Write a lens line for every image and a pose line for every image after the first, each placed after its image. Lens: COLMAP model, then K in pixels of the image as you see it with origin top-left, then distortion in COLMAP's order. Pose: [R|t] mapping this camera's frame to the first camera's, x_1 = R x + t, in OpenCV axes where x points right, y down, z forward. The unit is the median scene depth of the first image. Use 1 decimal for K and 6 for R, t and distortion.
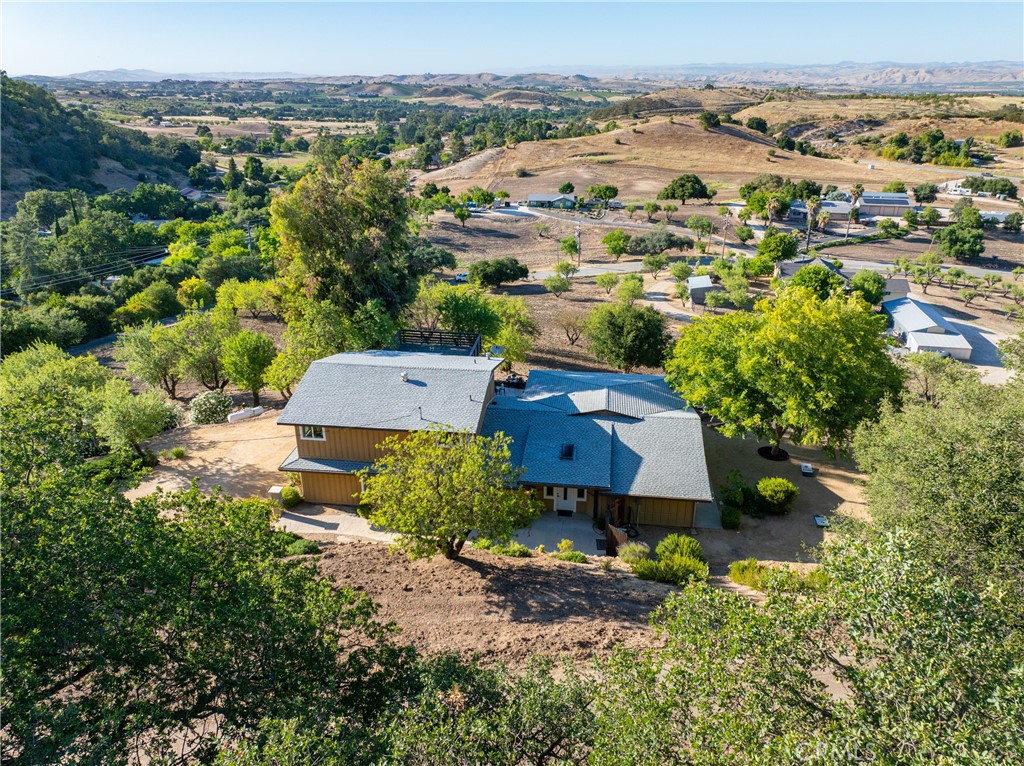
lens RADIAL K [[714.6, 0, 512.0], [0, 714.6, 383.0], [0, 0, 1]] dist [-0.029076, -0.000677]
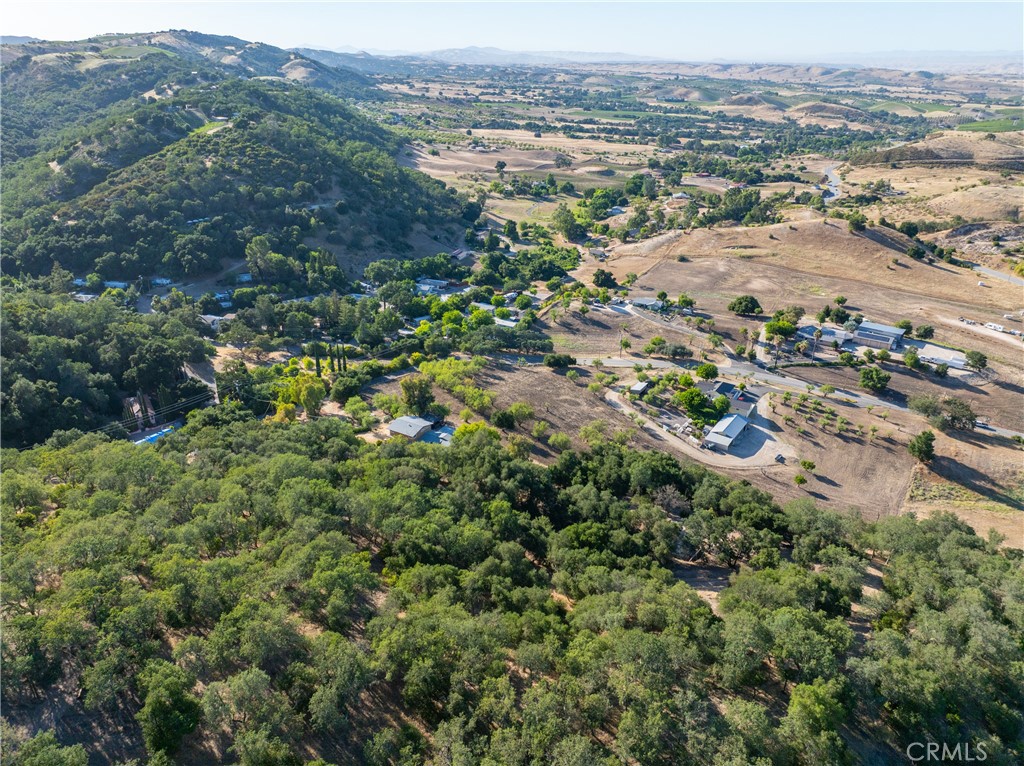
lens RADIAL K [[714.6, 0, 512.0], [0, 714.6, 383.0], [0, 0, 1]] dist [-0.029076, -0.000677]
pose [[0.912677, 0.176141, -0.368775, 0.200534], [-0.167188, 0.984312, 0.056372, -0.060390], [0.372919, 0.010205, 0.927808, -0.301001]]
